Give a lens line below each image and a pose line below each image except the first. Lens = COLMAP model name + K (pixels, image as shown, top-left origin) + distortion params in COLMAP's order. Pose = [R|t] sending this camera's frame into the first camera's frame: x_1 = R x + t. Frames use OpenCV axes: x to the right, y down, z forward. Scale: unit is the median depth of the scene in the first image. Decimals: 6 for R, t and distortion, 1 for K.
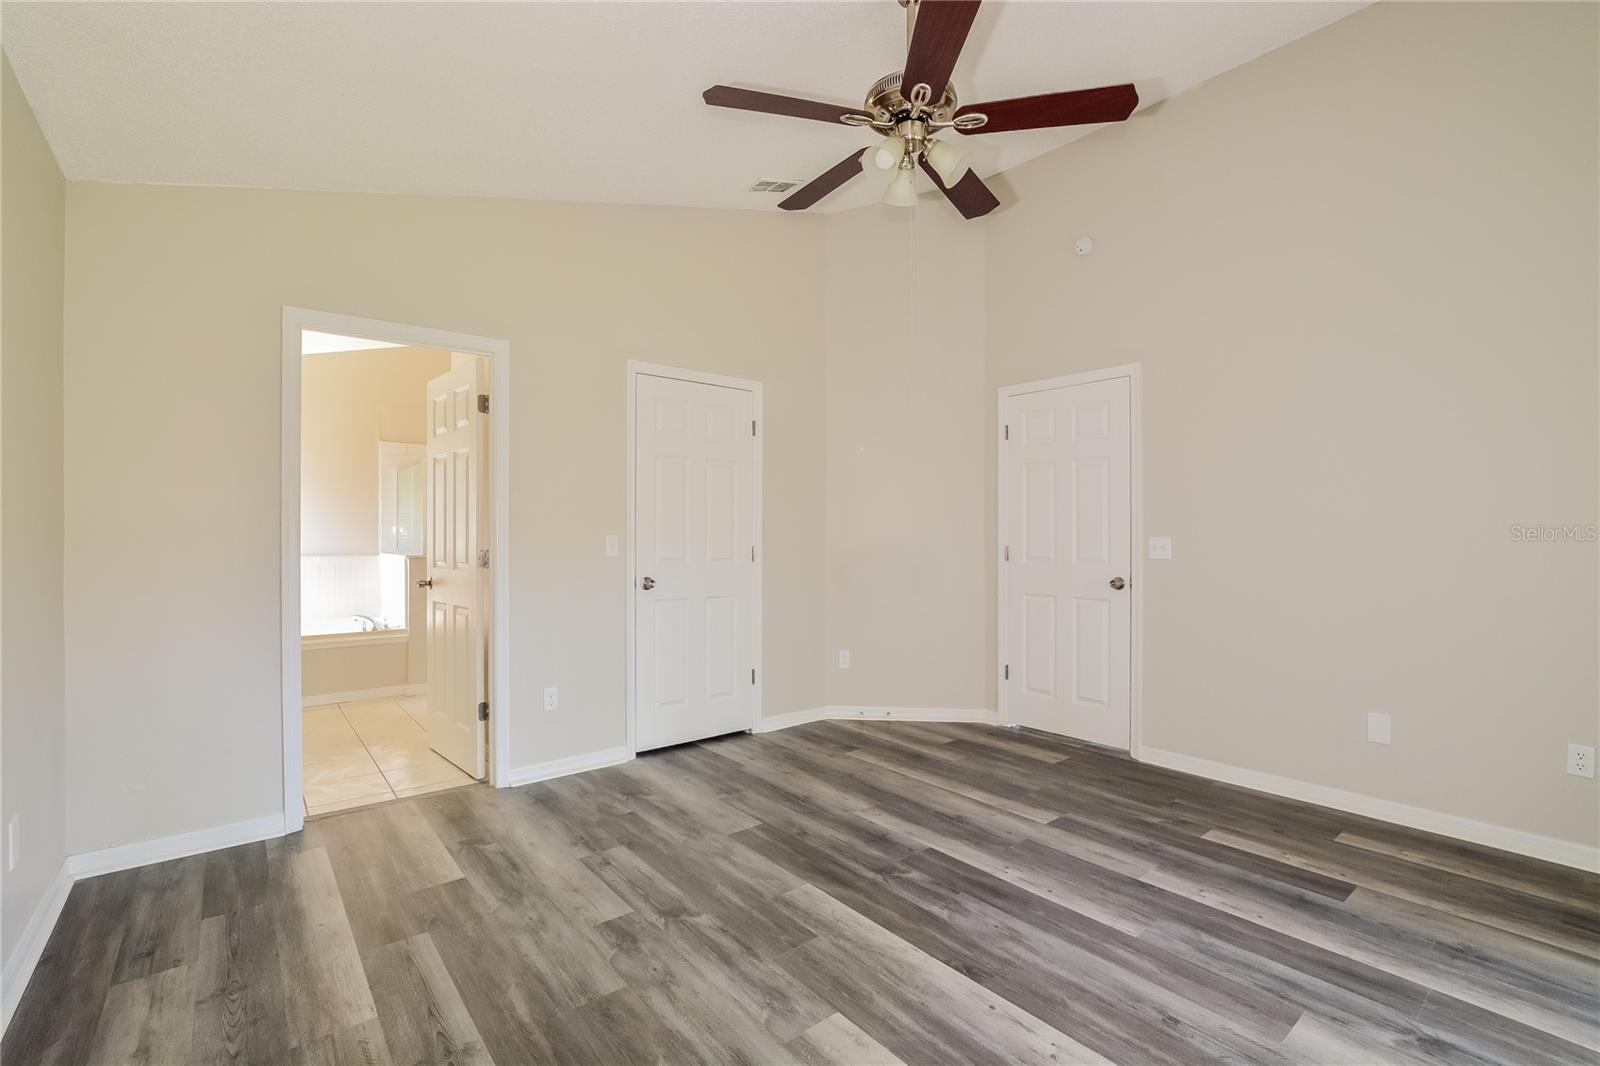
lens RADIAL K [[721.0, 0, 792.6], [0, 721.0, 536.3], [0, 0, 1]] dist [-0.018183, 0.001050]
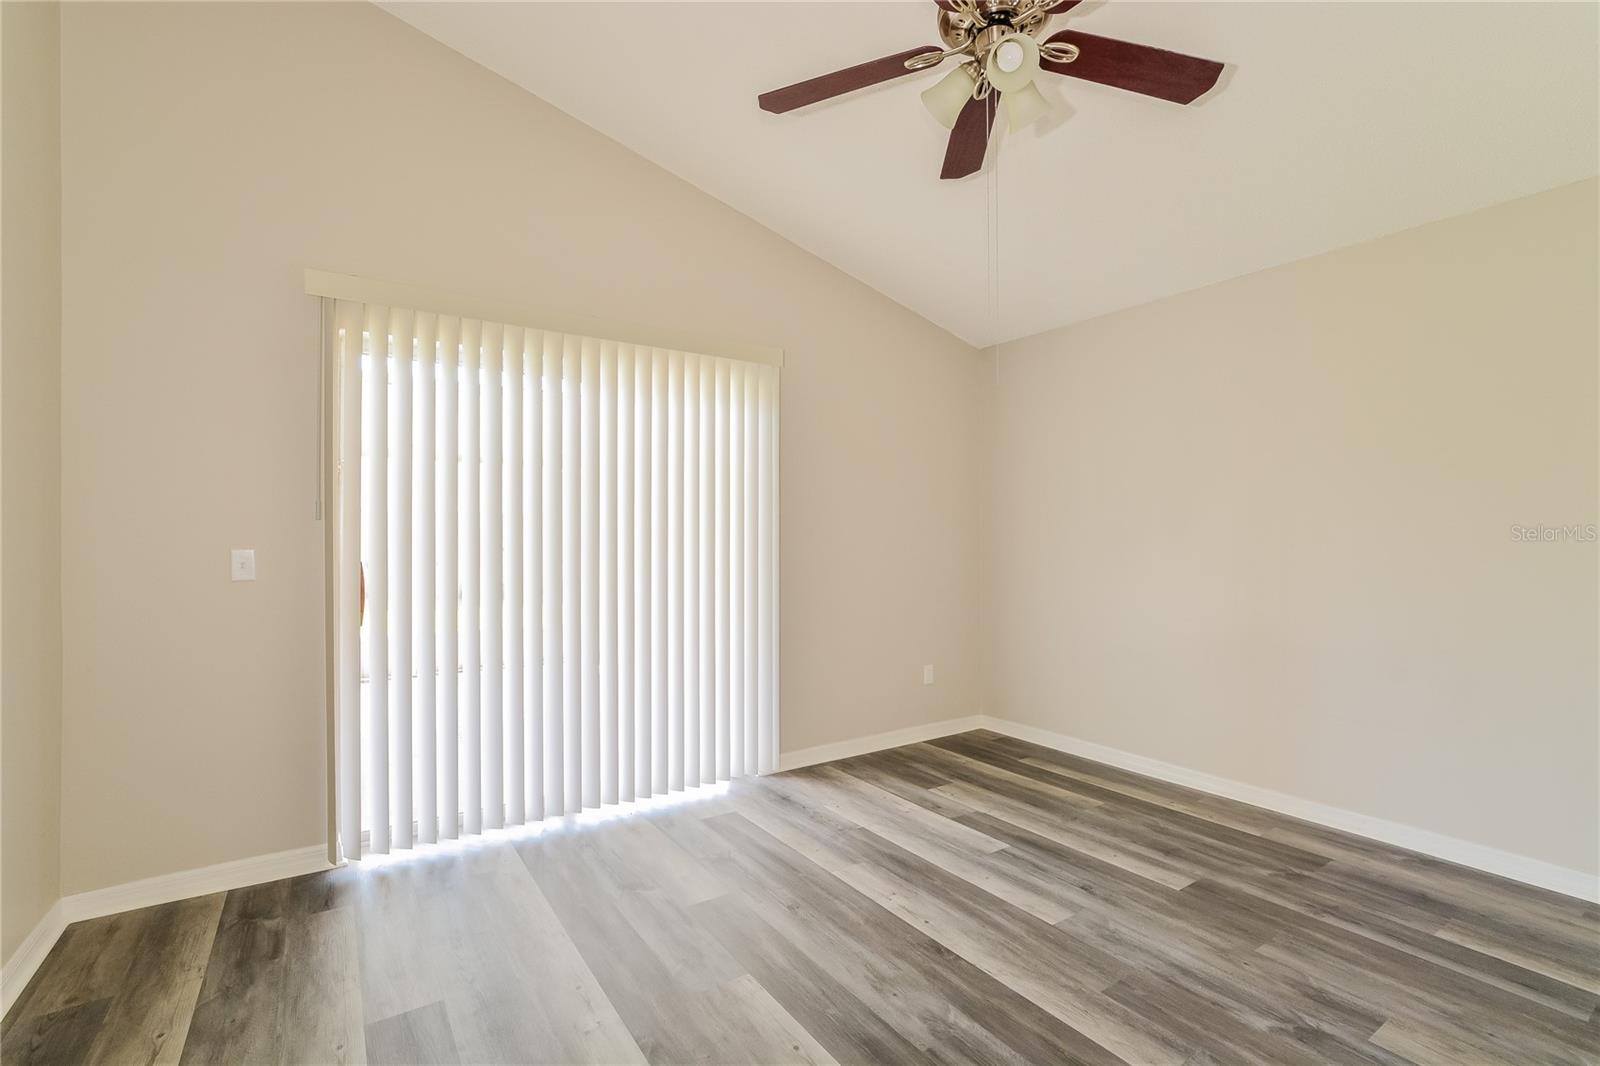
lens RADIAL K [[721.0, 0, 801.2], [0, 721.0, 538.0], [0, 0, 1]] dist [-0.018183, 0.001050]
pose [[-0.996694, 0.002538, 0.081207, 0.344720], [0.002538, 0.999997, -0.000104, -0.007172], [-0.081207, 0.000103, -0.996697, 1.979879]]
